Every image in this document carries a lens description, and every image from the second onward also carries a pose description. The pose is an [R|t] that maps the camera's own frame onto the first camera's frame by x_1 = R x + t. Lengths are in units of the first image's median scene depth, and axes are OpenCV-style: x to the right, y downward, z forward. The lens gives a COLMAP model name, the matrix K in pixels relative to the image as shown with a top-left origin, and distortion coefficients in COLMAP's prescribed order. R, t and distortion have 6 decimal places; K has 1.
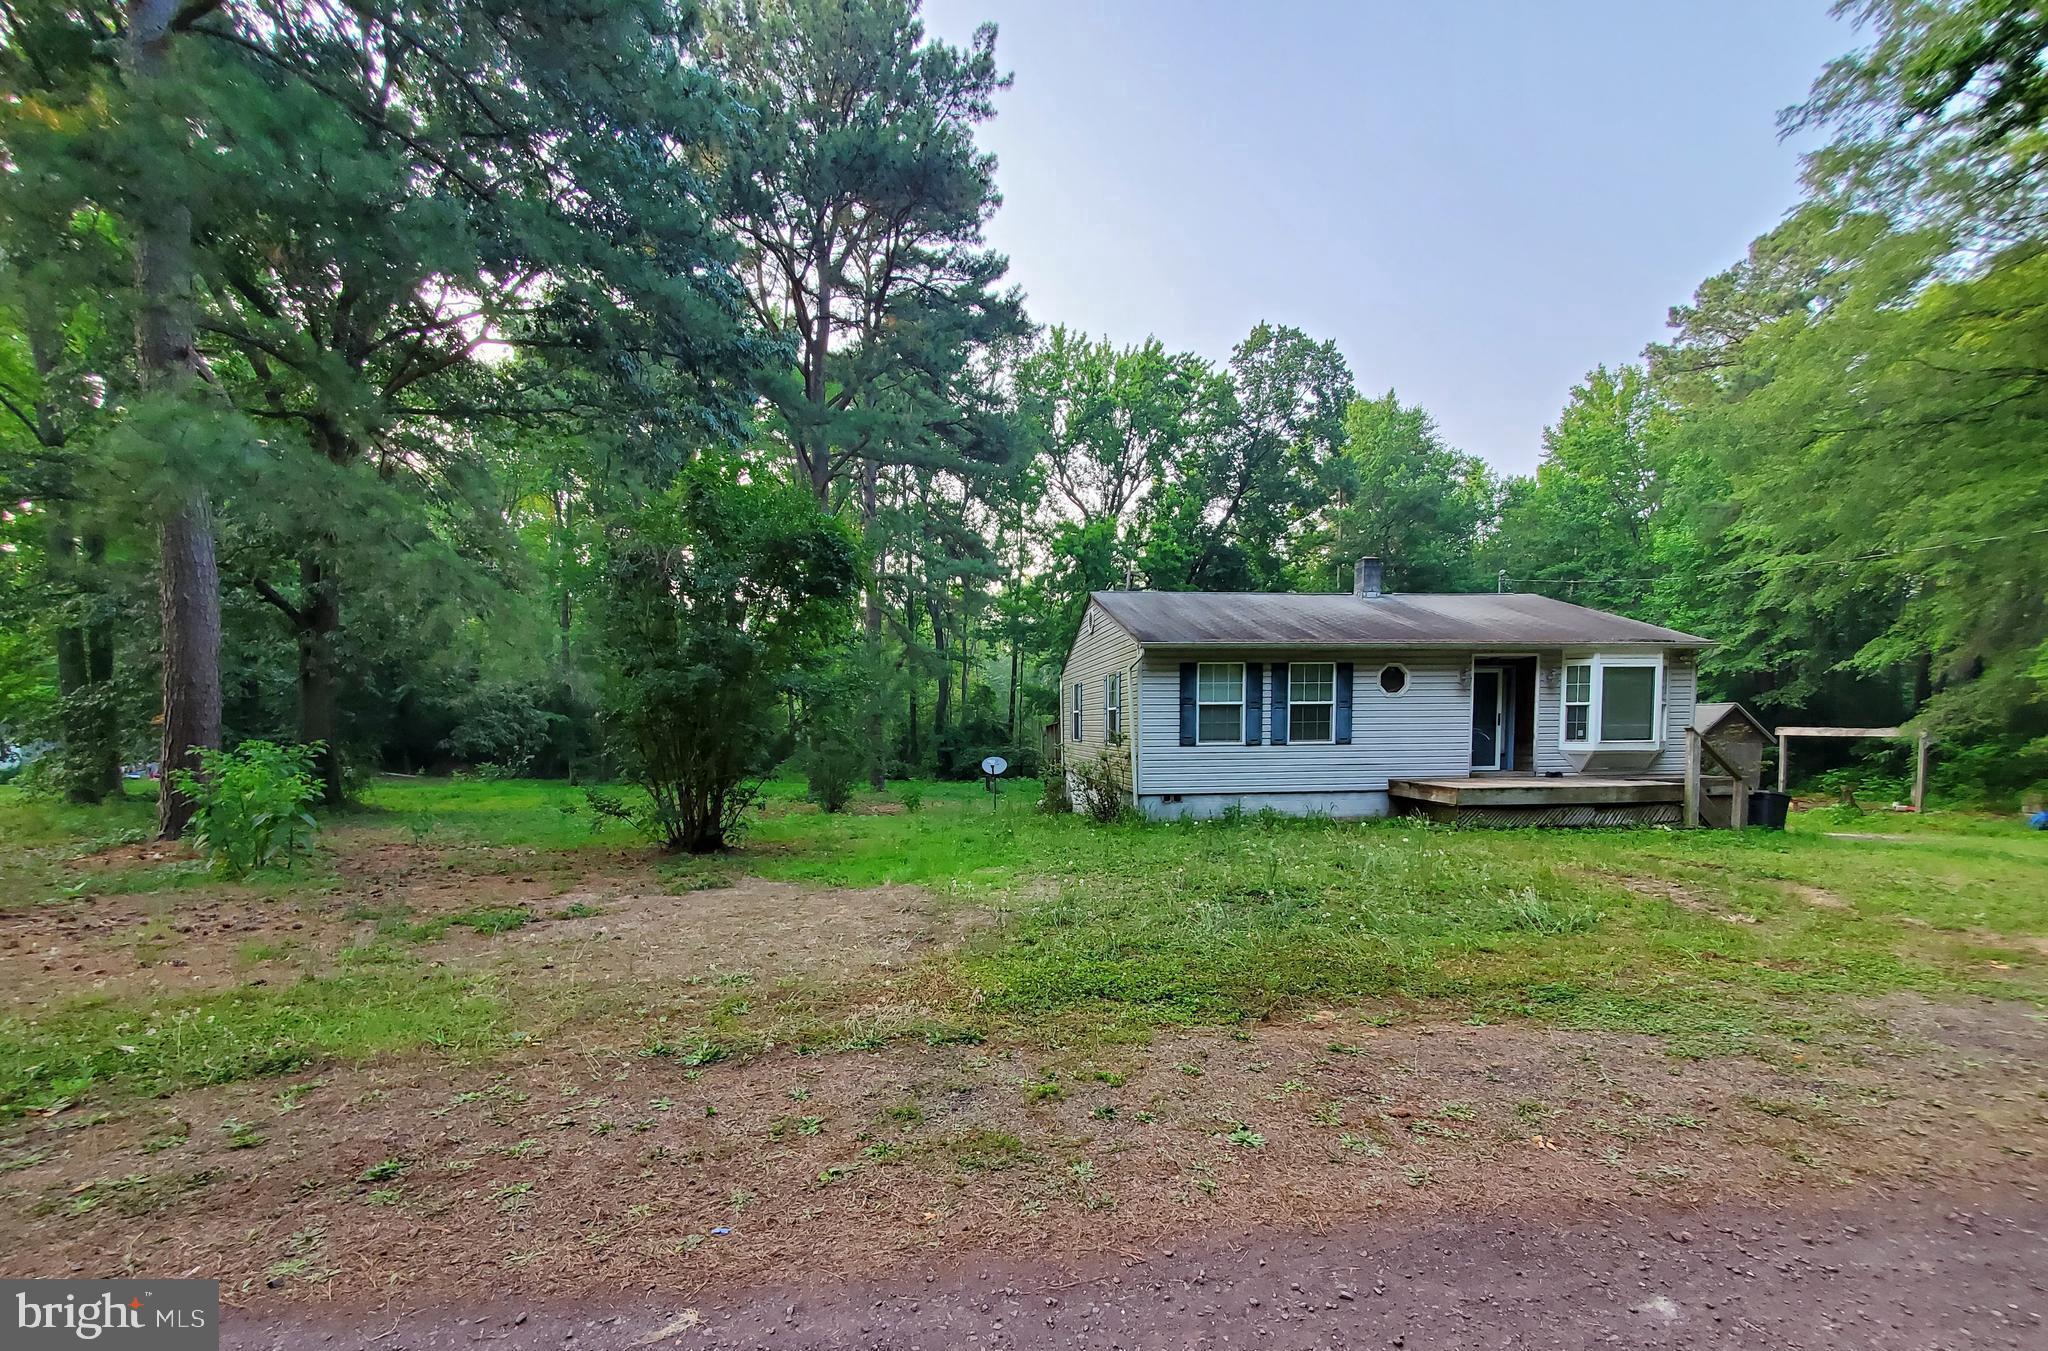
lens RADIAL K [[763.0, 0, 1024.0], [0, 763.0, 675.5], [0, 0, 1]] dist [0.001245, 0.000081]
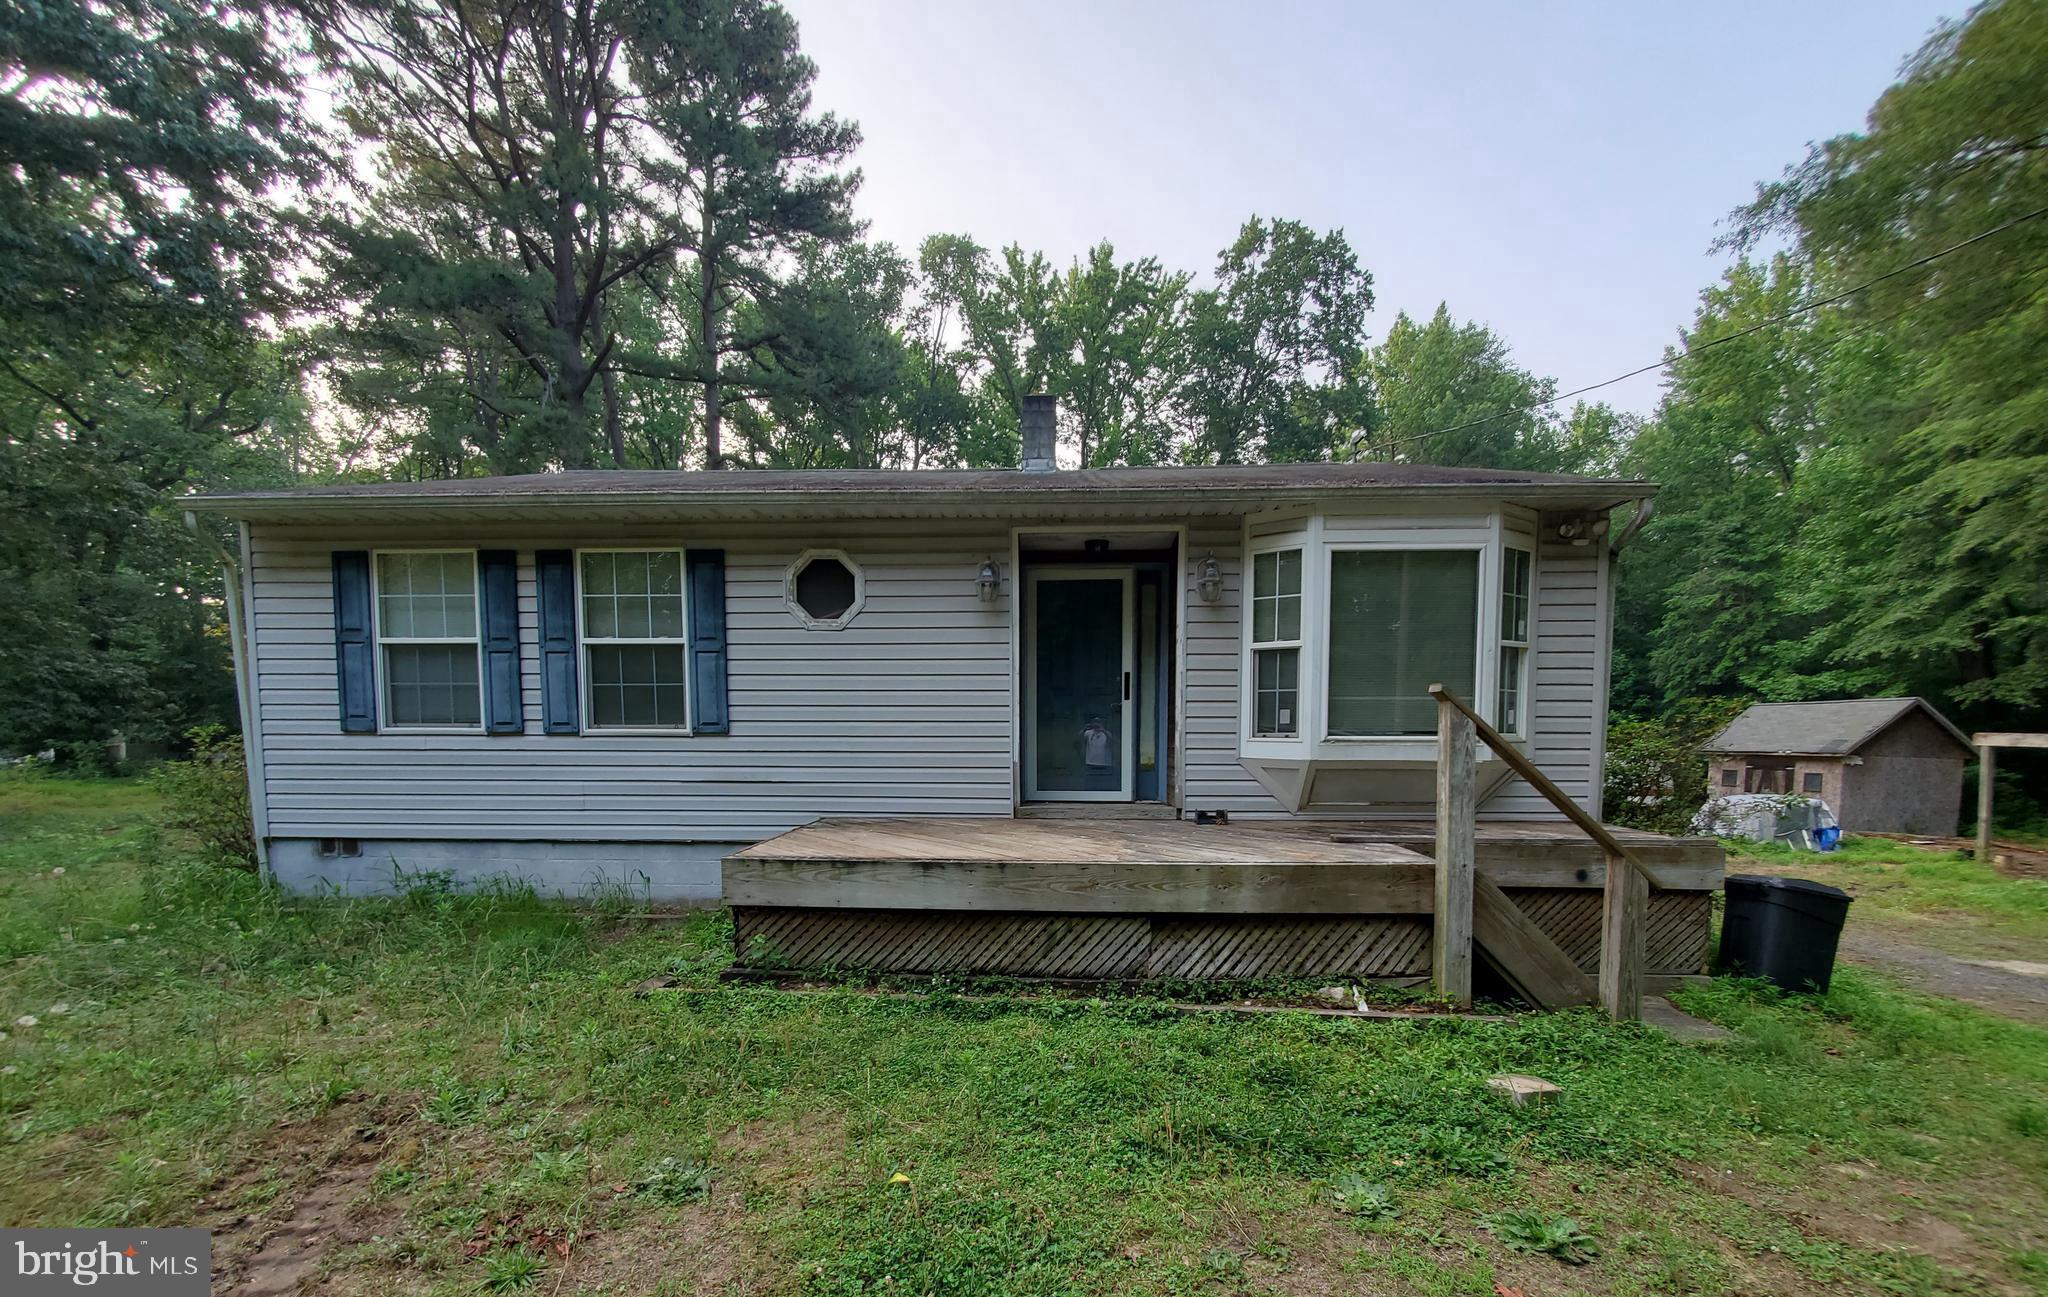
lens RADIAL K [[783.1, 0, 1024.1], [0, 783.1, 680.2], [0, 0, 1]] dist [0.000649, 0.000119]
pose [[0.990961, 0.003473, -0.134103, 0.313180], [-0.003327, 0.999994, 0.001314, 0.027054], [0.134107, -0.000856, 0.990967, 0.274036]]
